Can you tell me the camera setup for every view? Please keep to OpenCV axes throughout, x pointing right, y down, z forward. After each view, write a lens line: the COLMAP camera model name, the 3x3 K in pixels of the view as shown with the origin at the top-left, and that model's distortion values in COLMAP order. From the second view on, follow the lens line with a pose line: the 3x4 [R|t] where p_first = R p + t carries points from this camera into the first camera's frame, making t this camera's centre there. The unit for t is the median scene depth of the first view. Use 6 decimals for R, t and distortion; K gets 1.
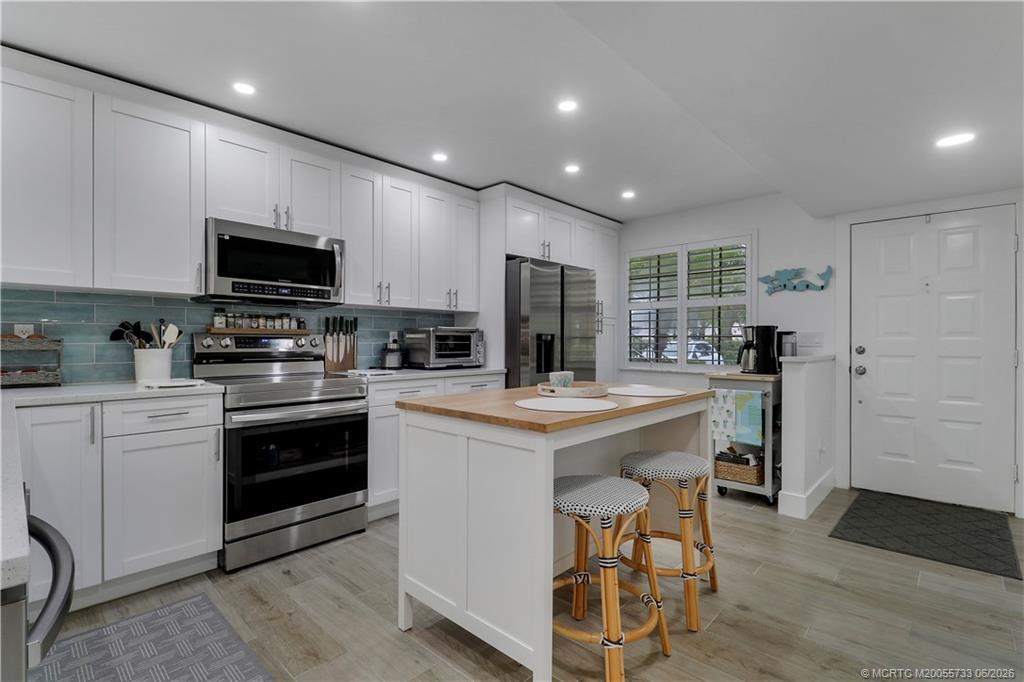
lens RADIAL K [[481.2, 0, 512.0], [0, 481.2, 341.0], [0, 0, 1]] dist [-0.002434, -0.001126]
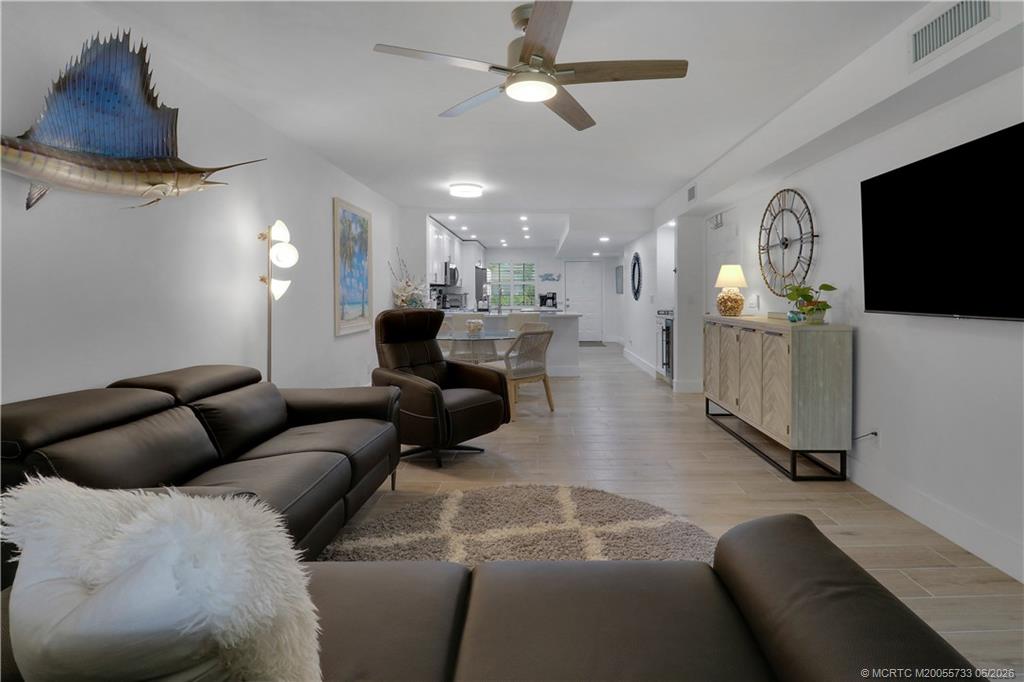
lens RADIAL K [[494.0, 0, 514.6], [0, 494.0, 296.1], [0, 0, 1]] dist [-0.000483, -0.000077]
pose [[0.760785, -0.008018, 0.648954, -1.733487], [0.010323, 0.999947, 0.000253, -0.010033], [-0.648922, 0.006506, 0.760827, -1.329094]]
